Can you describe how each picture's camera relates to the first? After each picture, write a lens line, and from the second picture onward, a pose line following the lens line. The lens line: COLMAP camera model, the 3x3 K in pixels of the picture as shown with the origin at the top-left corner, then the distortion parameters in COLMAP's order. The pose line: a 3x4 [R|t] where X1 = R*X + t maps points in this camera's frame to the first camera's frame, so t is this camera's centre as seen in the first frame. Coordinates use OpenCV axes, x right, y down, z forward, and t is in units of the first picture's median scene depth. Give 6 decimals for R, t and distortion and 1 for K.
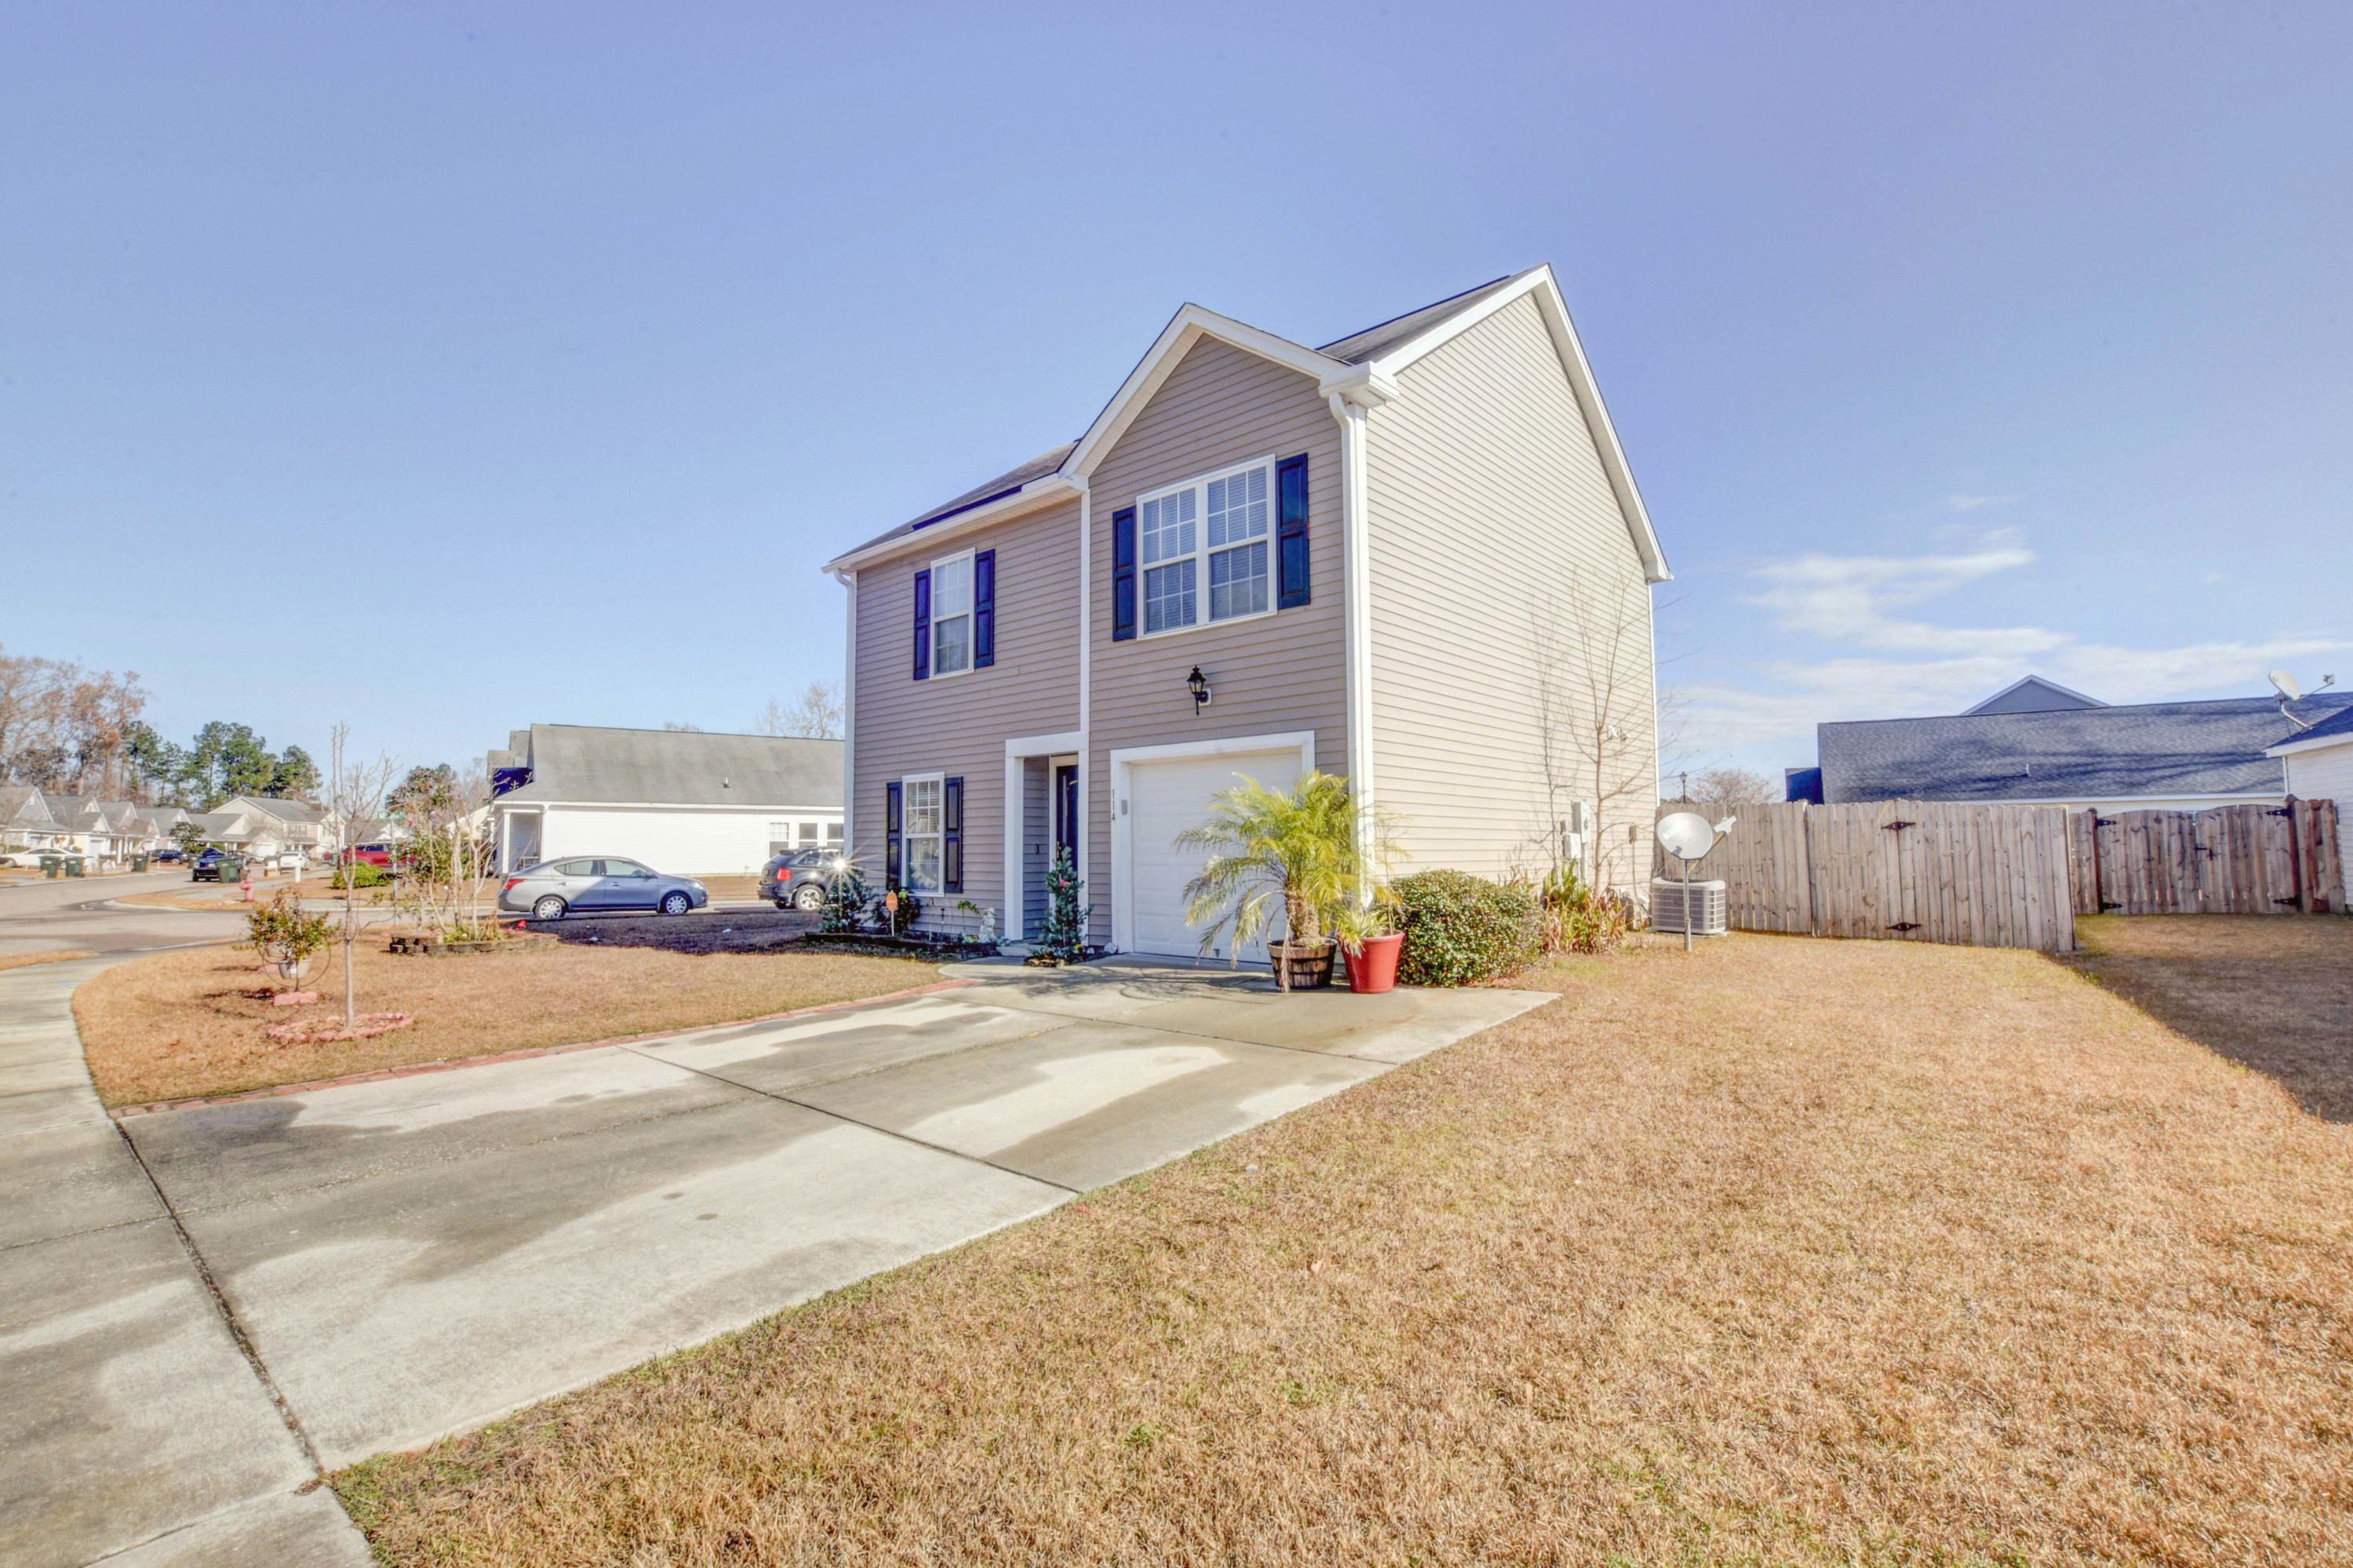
lens RADIAL K [[1044.6, 0, 1185.0], [0, 1044.6, 776.5], [0, 0, 1]] dist [-0.033073, 0.004549]
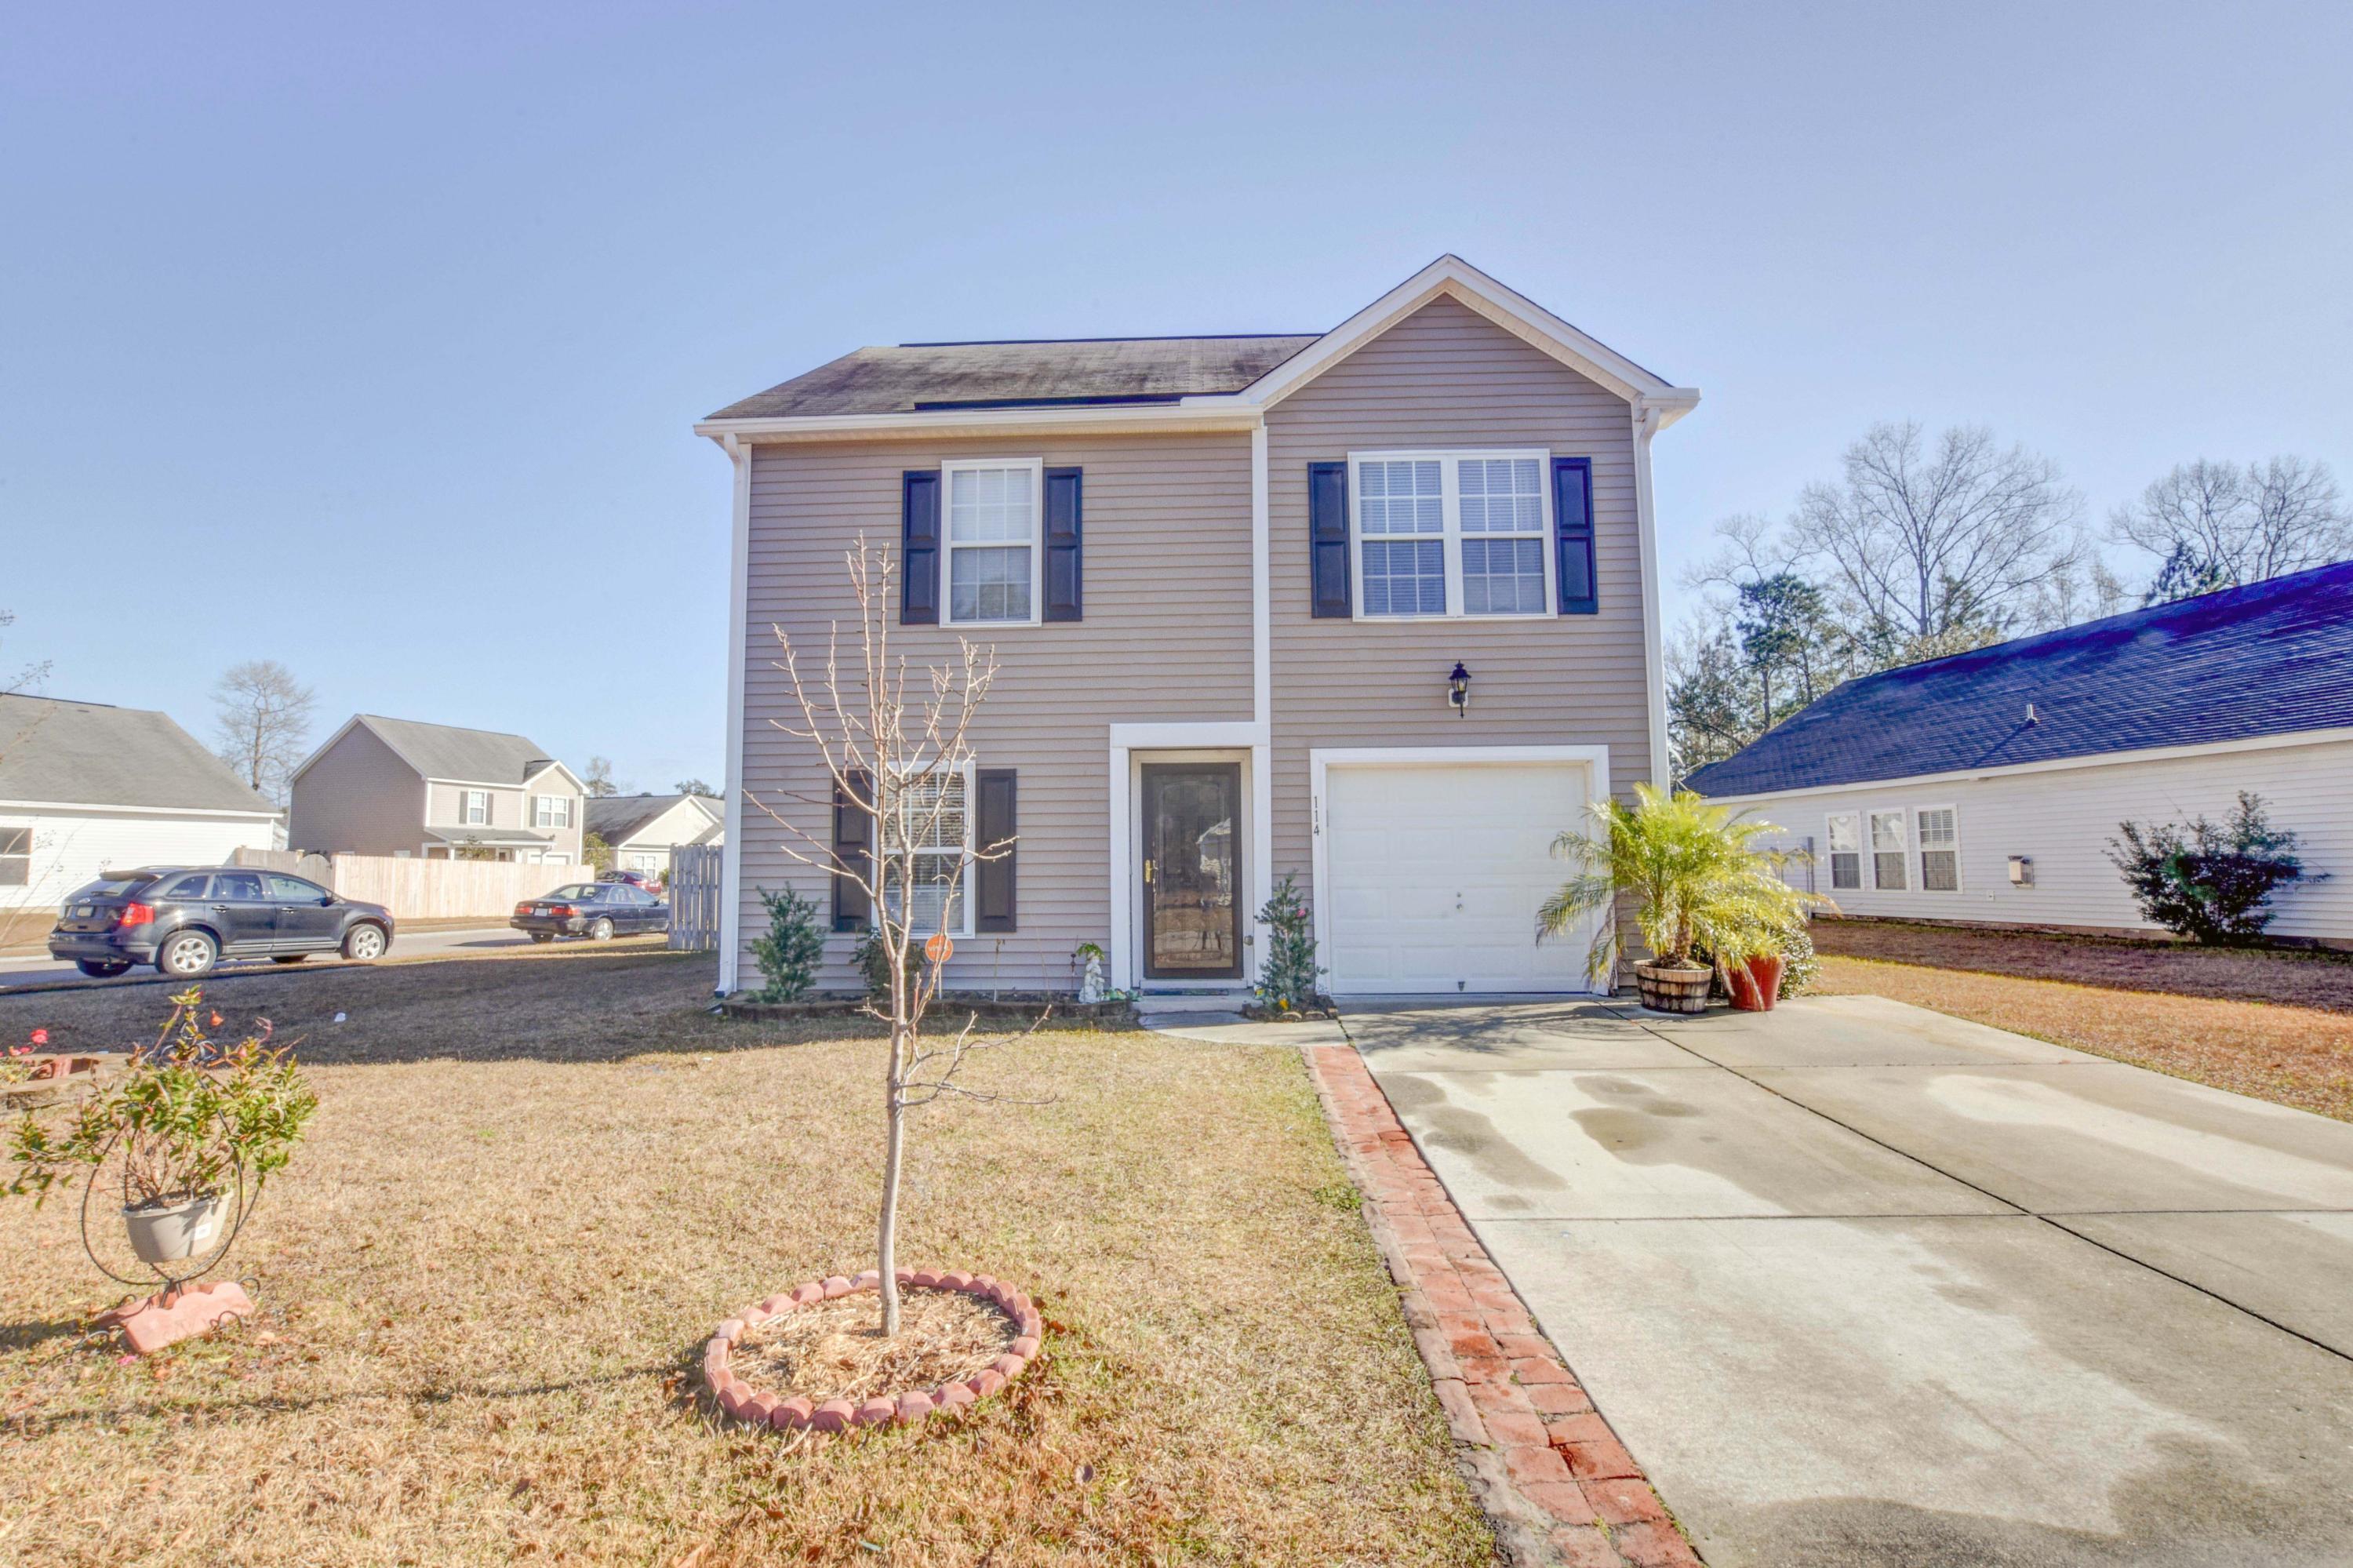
lens RADIAL K [[1044.8, 0, 1165.2], [0, 1044.8, 785.1], [0, 0, 1]] dist [-0.033073, 0.004549]
pose [[0.778260, 0.053559, 0.625654, -0.682374], [-0.043423, 0.998561, -0.031466, 0.034669], [-0.626439, -0.002679, 0.779466, 0.438997]]
